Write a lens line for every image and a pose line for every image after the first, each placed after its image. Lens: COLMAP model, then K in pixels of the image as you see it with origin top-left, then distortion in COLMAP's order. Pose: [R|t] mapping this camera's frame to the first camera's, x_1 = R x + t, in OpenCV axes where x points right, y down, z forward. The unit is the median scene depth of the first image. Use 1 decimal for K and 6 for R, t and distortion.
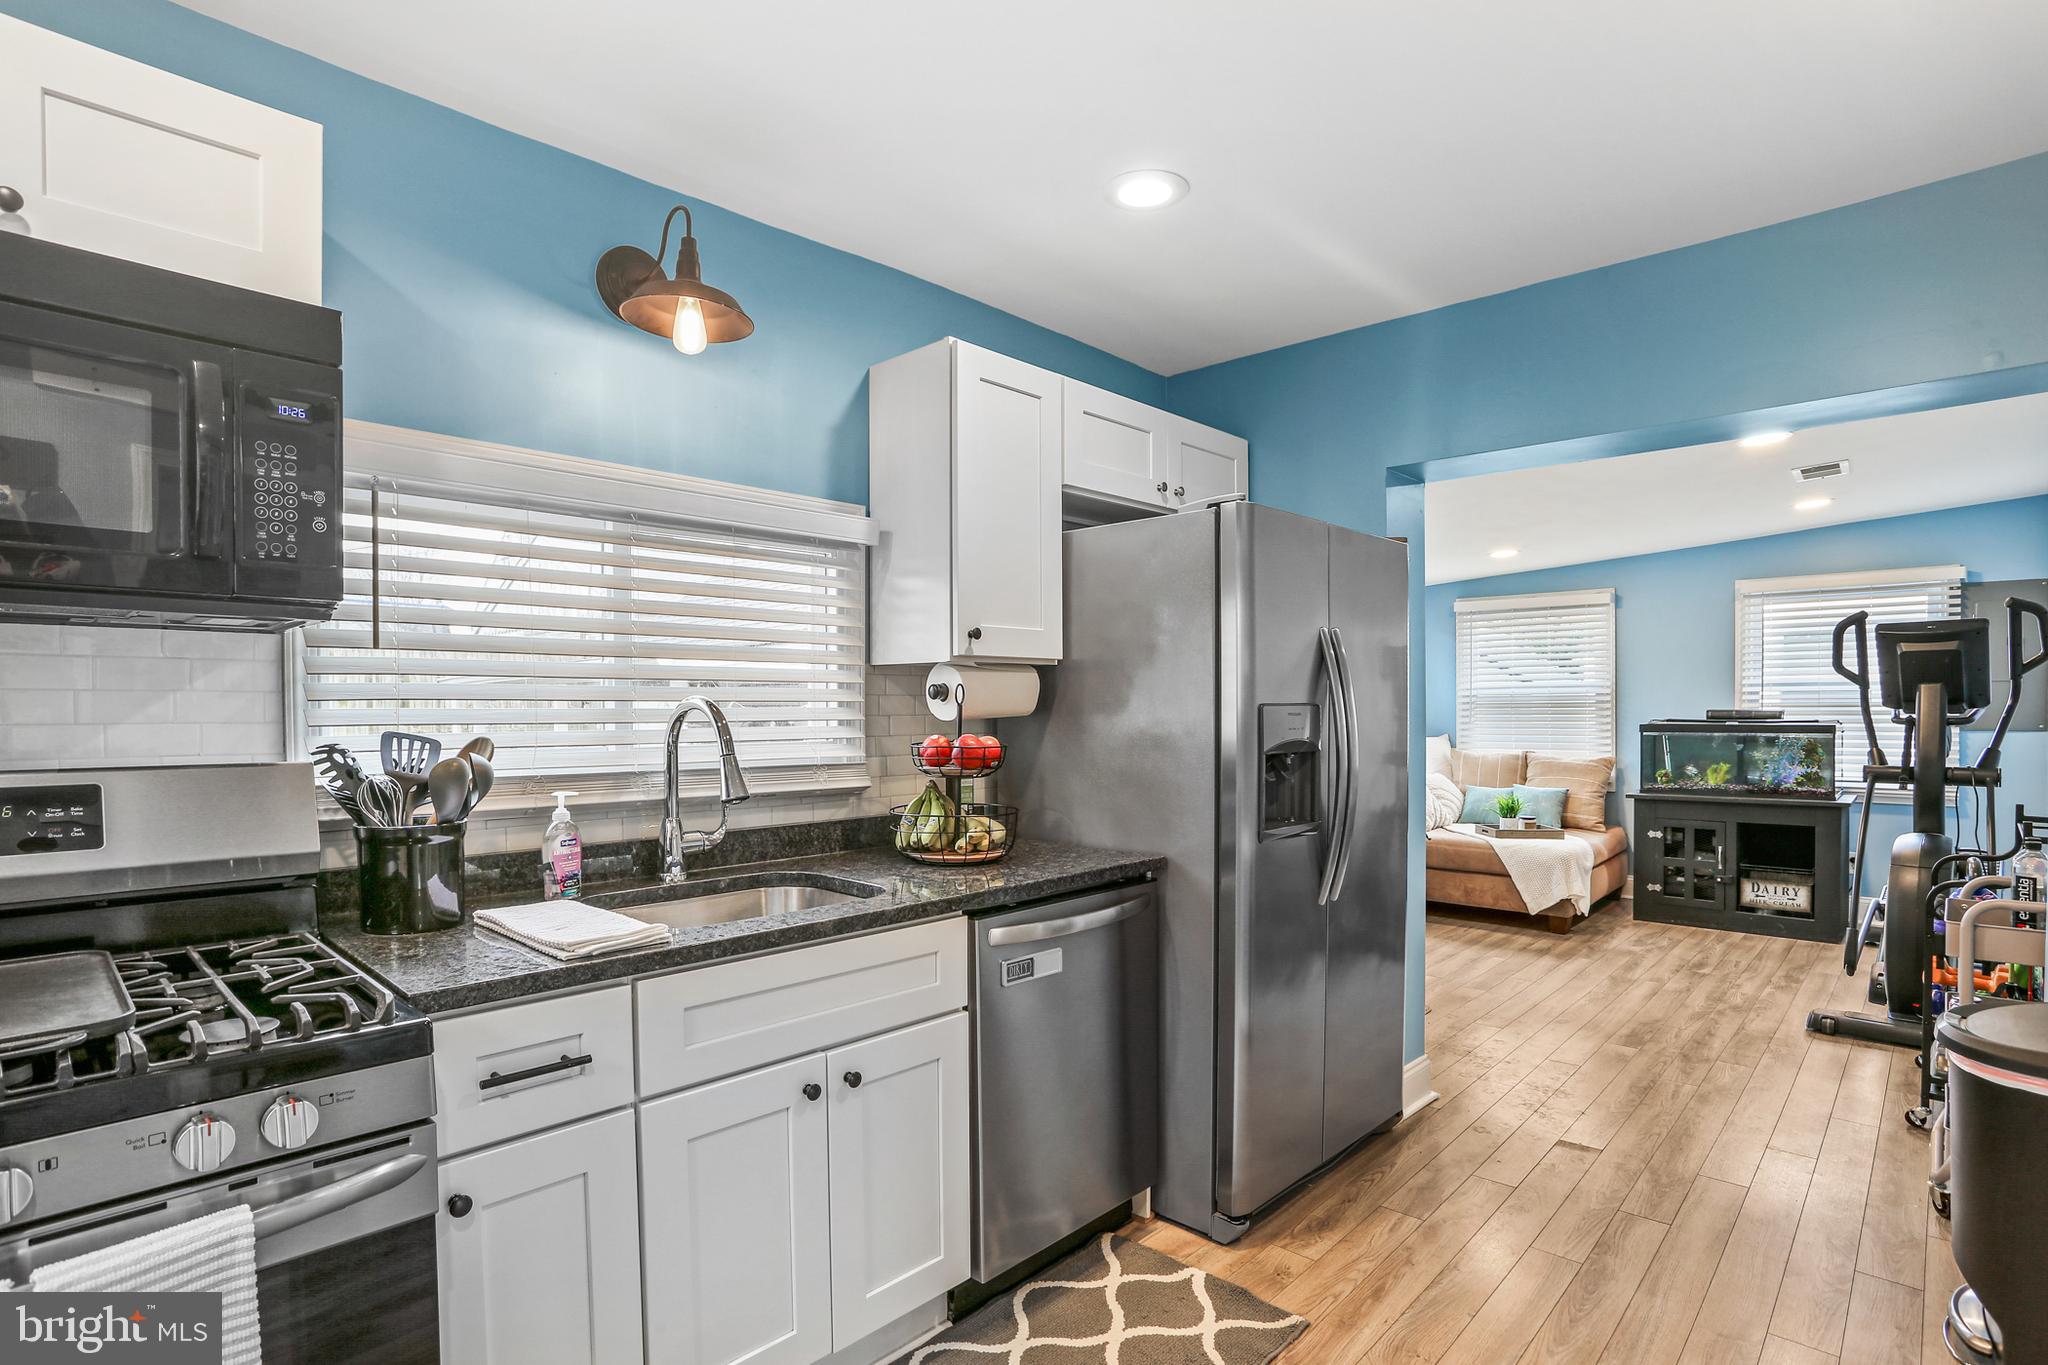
lens RADIAL K [[1020.4, 0, 998.3], [0, 1020.4, 727.2], [0, 0, 1]] dist [-0.062533, 0.022561]
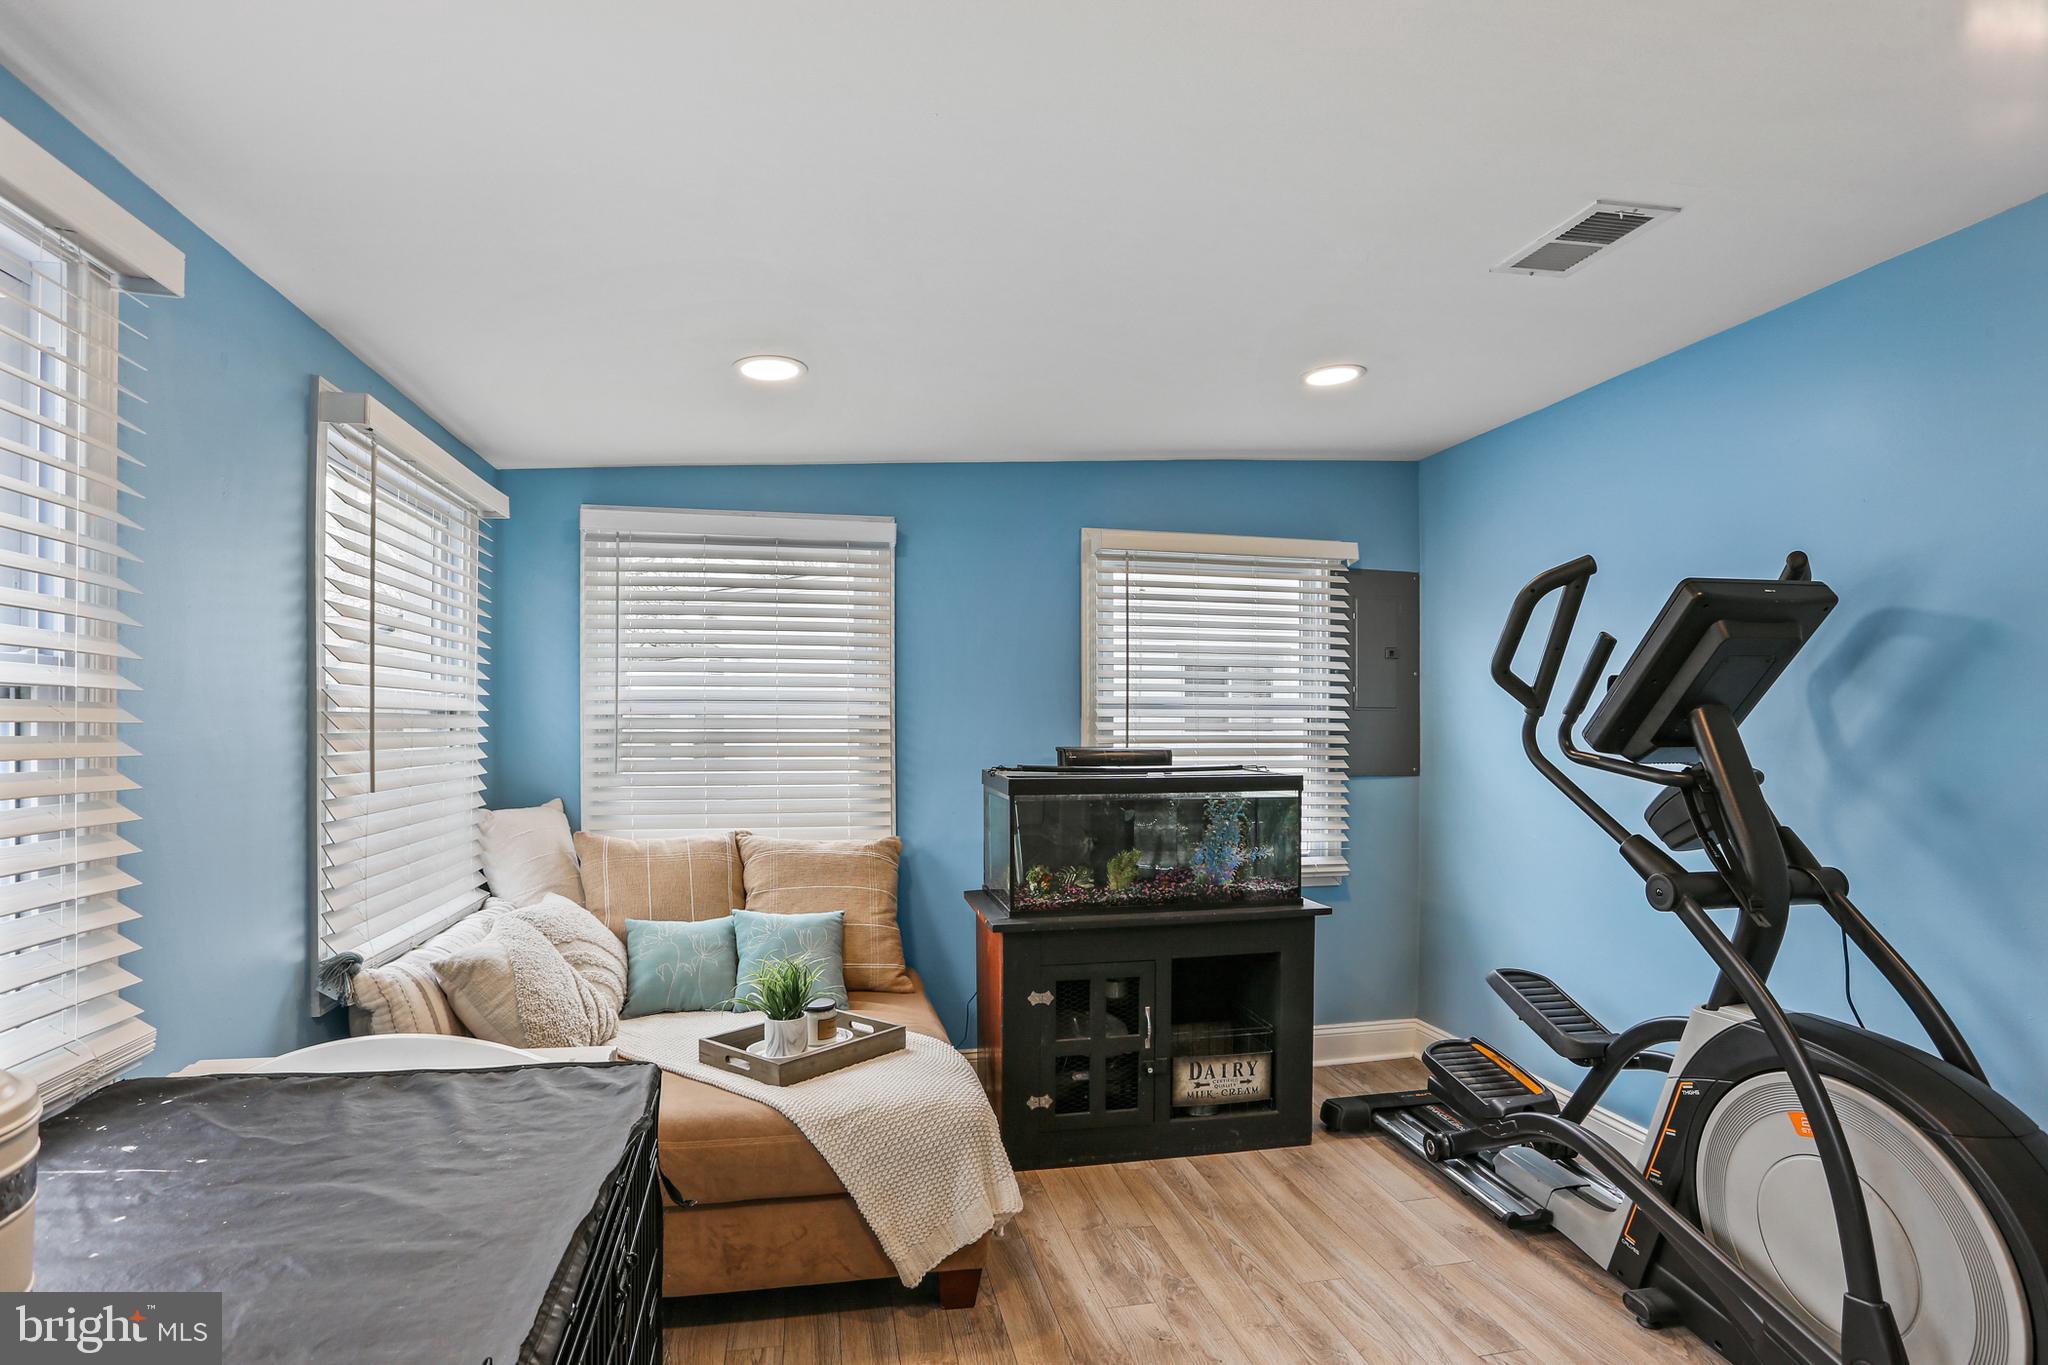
lens RADIAL K [[1020.4, 0, 1010.7], [0, 1020.4, 720.6], [0, 0, 1]] dist [-0.062533, 0.022561]
pose [[0.554298, 0.007406, 0.832285, 0.223379], [0.011491, 0.999797, -0.016550, -0.024632], [-0.832239, 0.018738, 0.554100, 0.728524]]
